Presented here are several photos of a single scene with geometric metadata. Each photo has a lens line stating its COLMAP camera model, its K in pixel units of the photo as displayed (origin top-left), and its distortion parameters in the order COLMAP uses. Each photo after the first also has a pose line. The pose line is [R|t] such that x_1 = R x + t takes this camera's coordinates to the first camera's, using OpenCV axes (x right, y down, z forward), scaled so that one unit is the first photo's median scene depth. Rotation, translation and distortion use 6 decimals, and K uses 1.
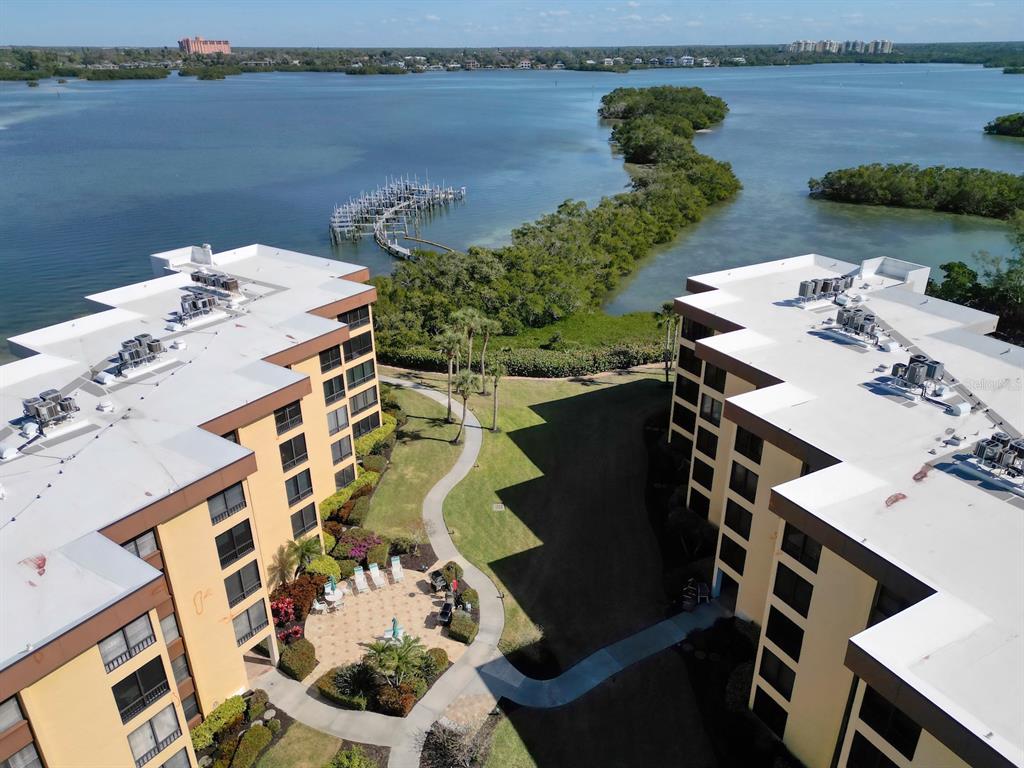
lens RADIAL K [[717.8, 0, 512.0], [0, 717.8, 384.0], [0, 0, 1]] dist [0.083091, -0.078483]
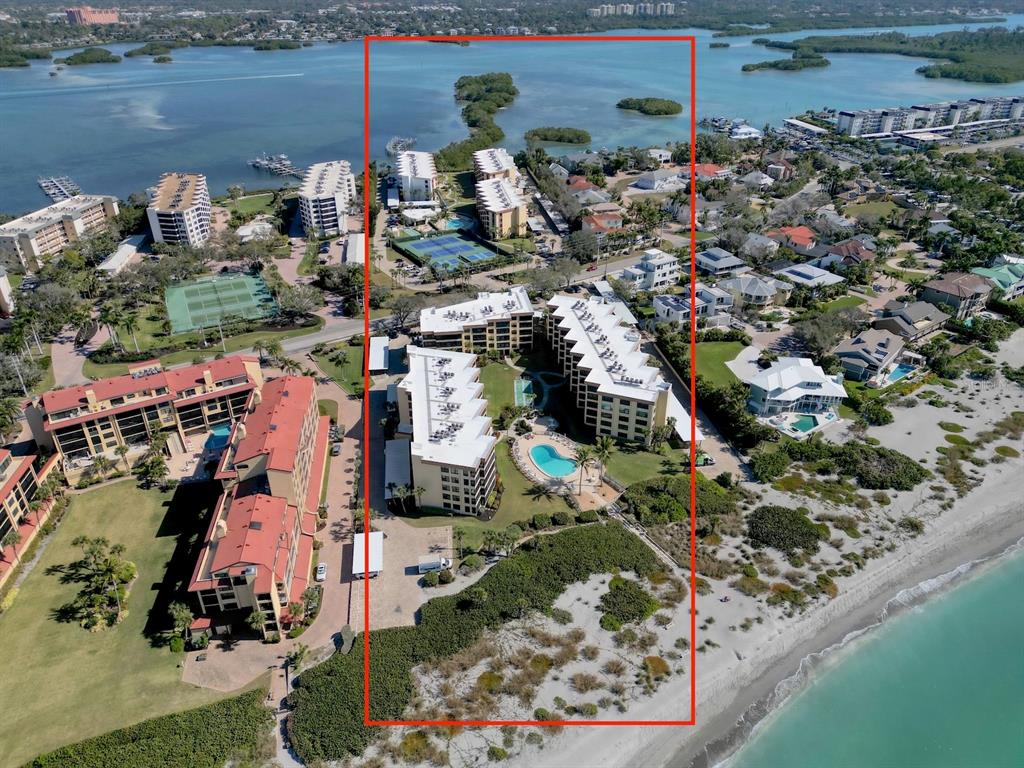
lens RADIAL K [[715.6, 0, 512.0], [0, 715.6, 384.0], [0, 0, 1]] dist [0.055453, -0.038669]
pose [[0.980950, -0.097270, 0.168155, -0.188113], [0.084397, 0.993045, 0.082096, 0.361843], [-0.174971, -0.066340, 0.982336, -1.423960]]
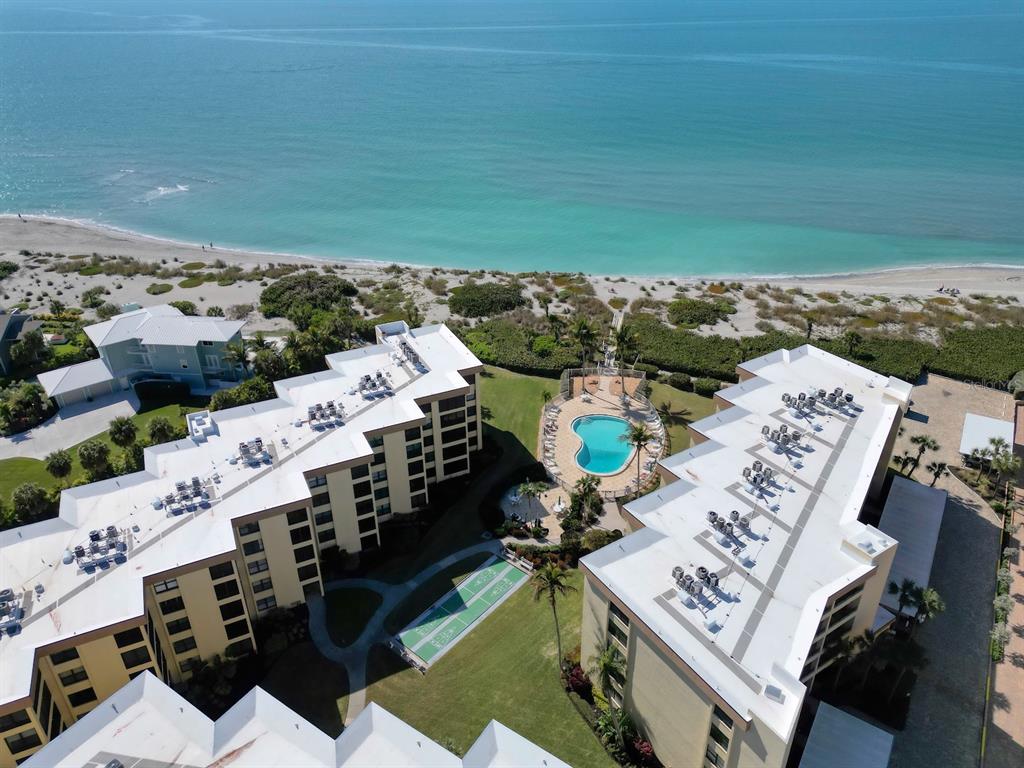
lens RADIAL K [[717.8, 0, 512.0], [0, 717.8, 384.0], [0, 0, 1]] dist [0.083091, -0.078483]
pose [[-0.865753, -0.230463, 0.444250, -0.165542], [0.222272, 0.618255, 0.753894, 0.177780], [-0.448404, 0.751430, -0.484031, -0.609249]]
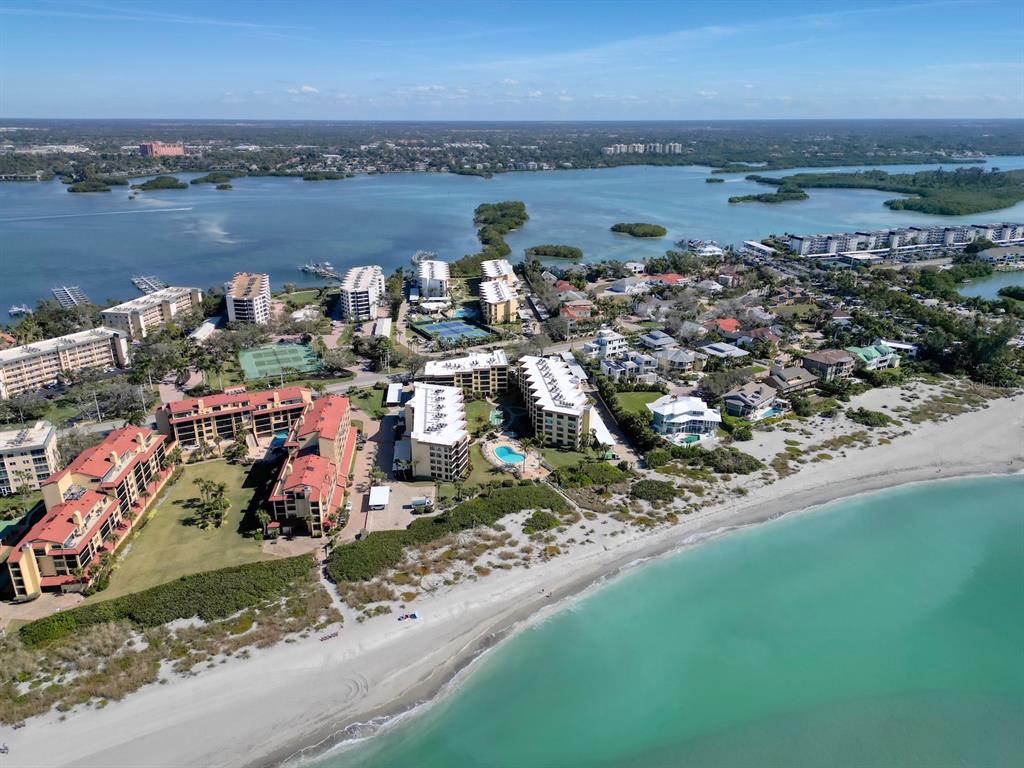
lens RADIAL K [[717.8, 0, 512.0], [0, 717.8, 384.0], [0, 0, 1]] dist [0.083091, -0.078483]
pose [[0.987424, -0.049509, 0.150143, -0.183064], [0.061750, 0.995040, -0.077994, 0.470063], [-0.145537, 0.086284, 0.985583, -1.742706]]
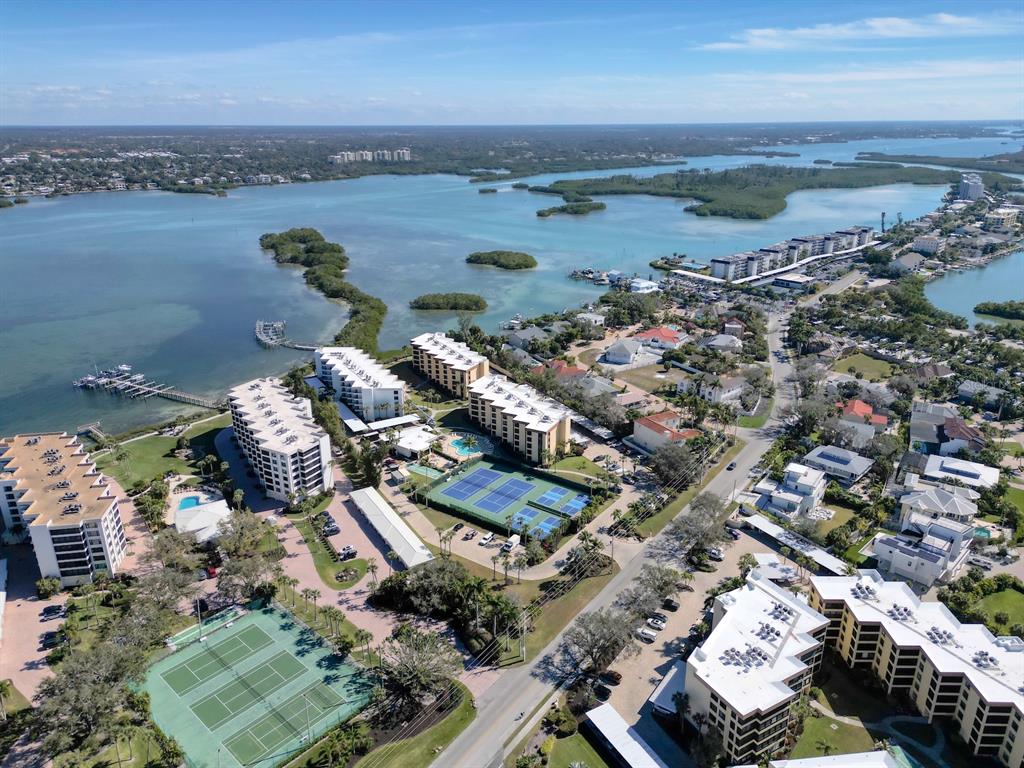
lens RADIAL K [[717.8, 0, 512.0], [0, 717.8, 384.0], [0, 0, 1]] dist [0.083091, -0.078483]
pose [[0.837805, -0.185743, 0.513402, -0.486167], [0.231453, 0.972502, -0.025862, 0.124108], [-0.494481, 0.140496, 0.857758, -1.000588]]
